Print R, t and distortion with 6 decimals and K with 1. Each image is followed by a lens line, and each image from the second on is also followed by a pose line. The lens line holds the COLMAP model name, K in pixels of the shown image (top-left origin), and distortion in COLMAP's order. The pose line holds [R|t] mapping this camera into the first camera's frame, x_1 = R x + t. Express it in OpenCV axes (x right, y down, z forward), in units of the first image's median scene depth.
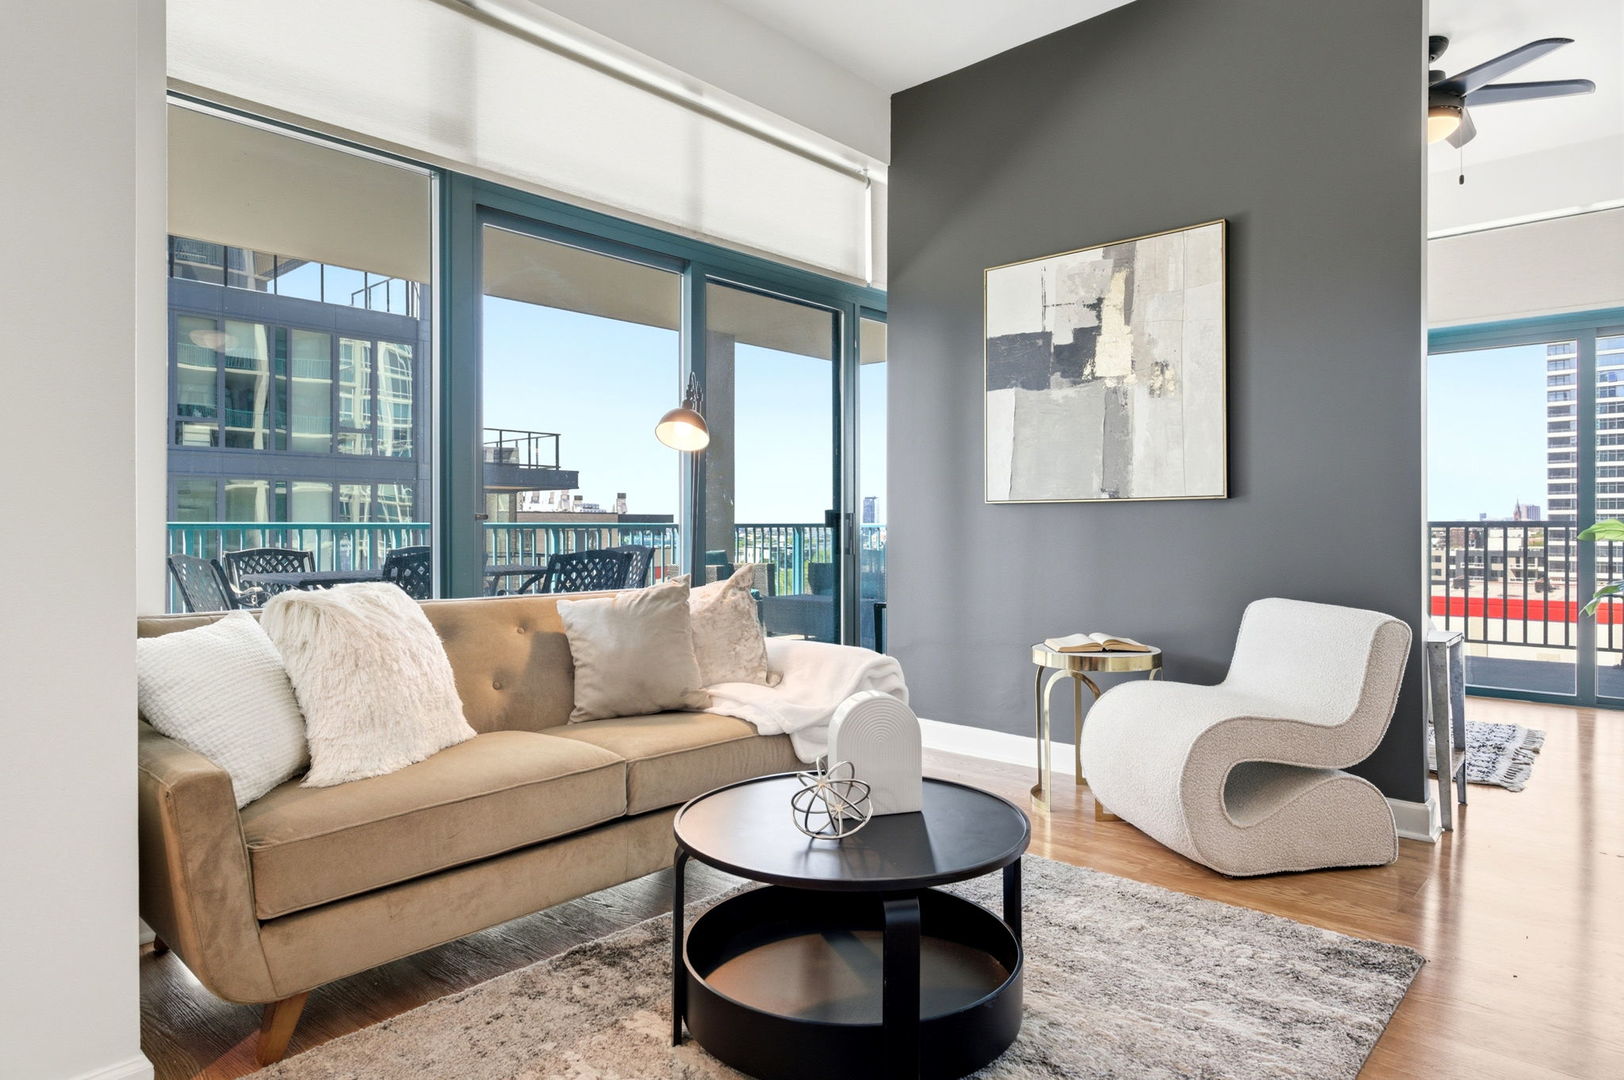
lens RADIAL K [[973.4, 0, 803.3], [0, 973.4, 525.8], [0, 0, 1]] dist [-0.000034, -0.000205]
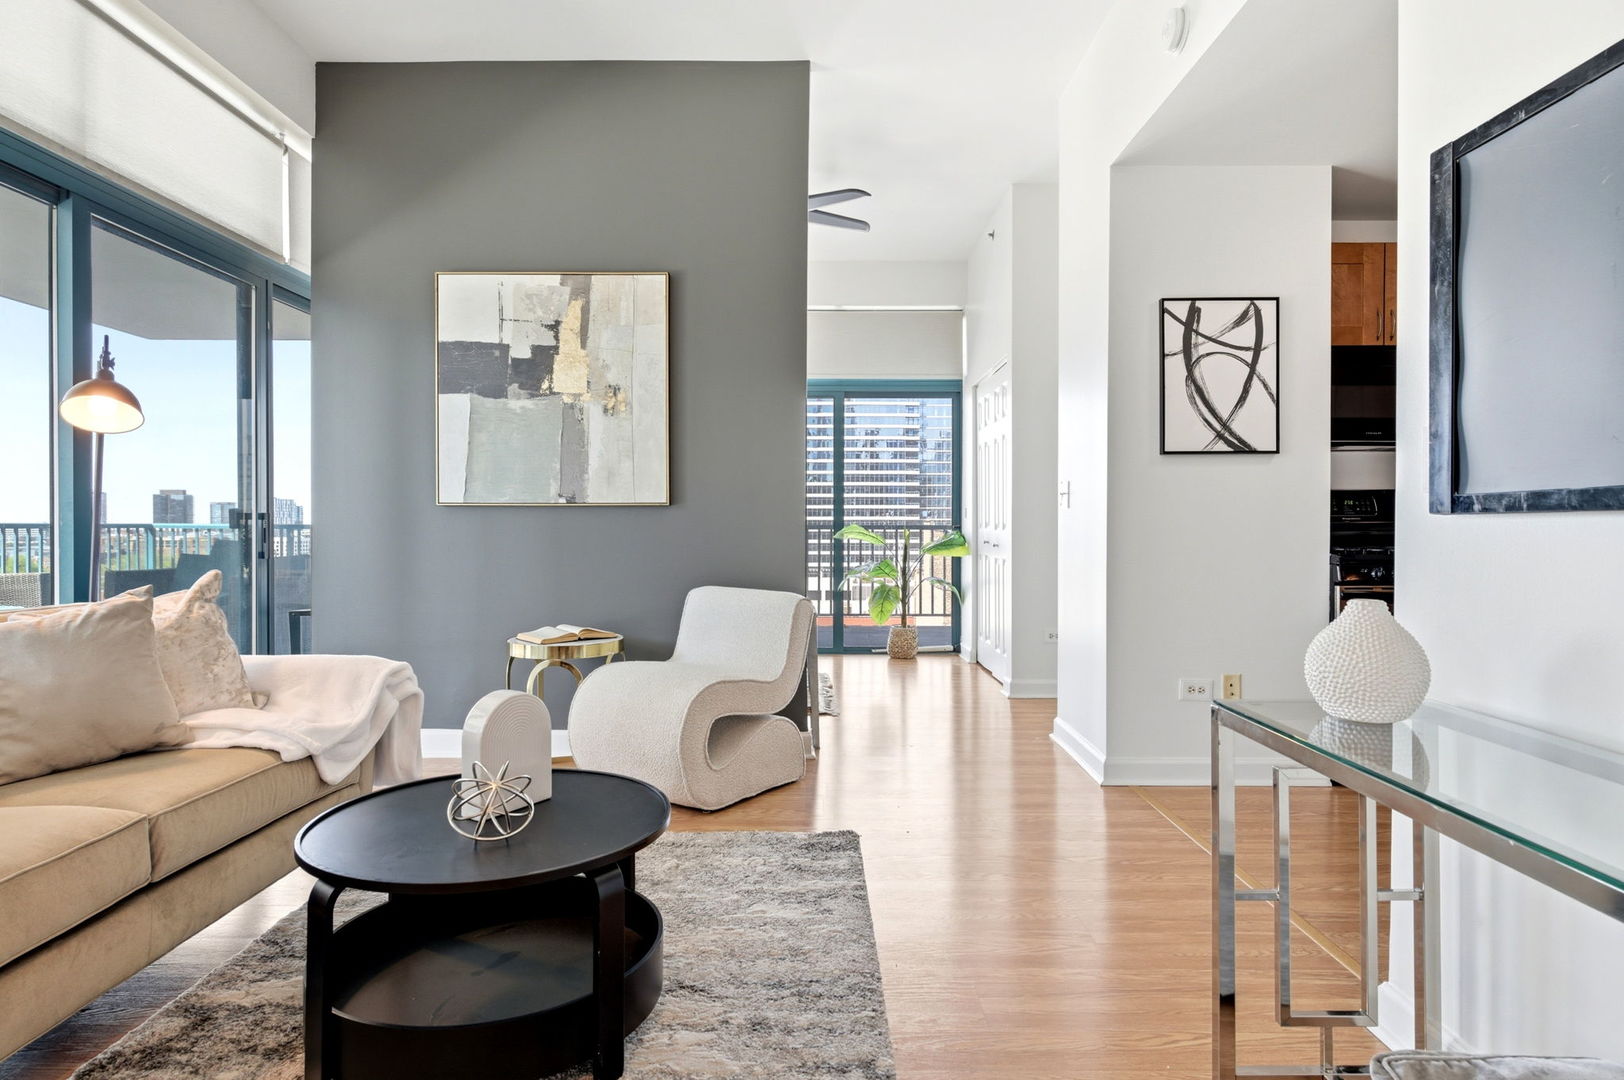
lens RADIAL K [[905.8, 0, 819.7], [0, 905.8, 539.6], [0, 0, 1]] dist [0.000079, -0.001629]
pose [[0.738079, -0.006082, 0.674687, -0.181899], [-0.002548, 0.999927, 0.011802, 0.000560], [-0.674710, -0.010429, 0.738010, 0.046072]]
